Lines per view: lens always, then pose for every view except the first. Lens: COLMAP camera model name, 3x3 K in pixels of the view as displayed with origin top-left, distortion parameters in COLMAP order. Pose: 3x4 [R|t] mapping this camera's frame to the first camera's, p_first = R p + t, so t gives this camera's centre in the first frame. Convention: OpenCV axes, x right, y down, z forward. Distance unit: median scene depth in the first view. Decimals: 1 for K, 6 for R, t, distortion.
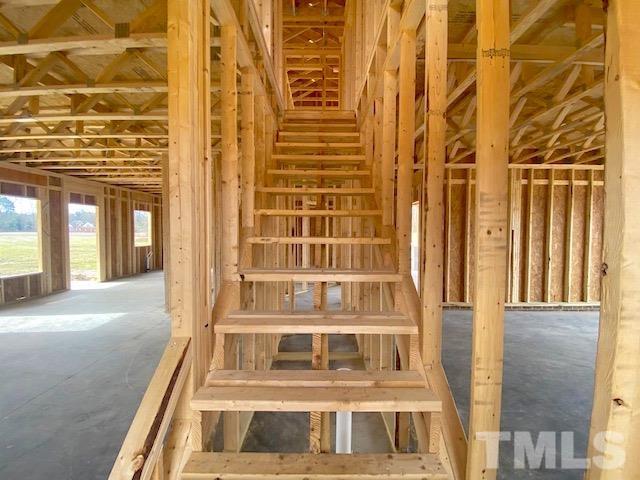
lens RADIAL K [[251.8, 0, 323.8], [0, 251.8, 242.5], [0, 0, 1]] dist [-0.032584, -0.002262]
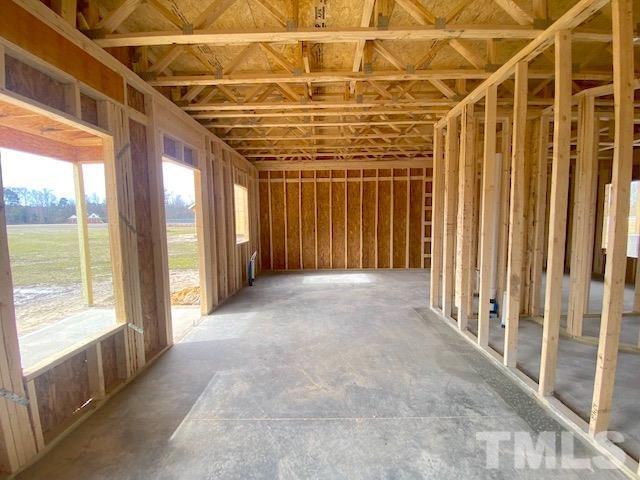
lens RADIAL K [[251.8, 0, 332.8], [0, 251.8, 240.2], [0, 0, 1]] dist [-0.032584, -0.002262]
pose [[0.999876, -0.015026, 0.004632, -0.747769], [0.014824, 0.999053, 0.040907, -0.021671], [-0.005243, -0.040833, 0.999152, 0.540270]]
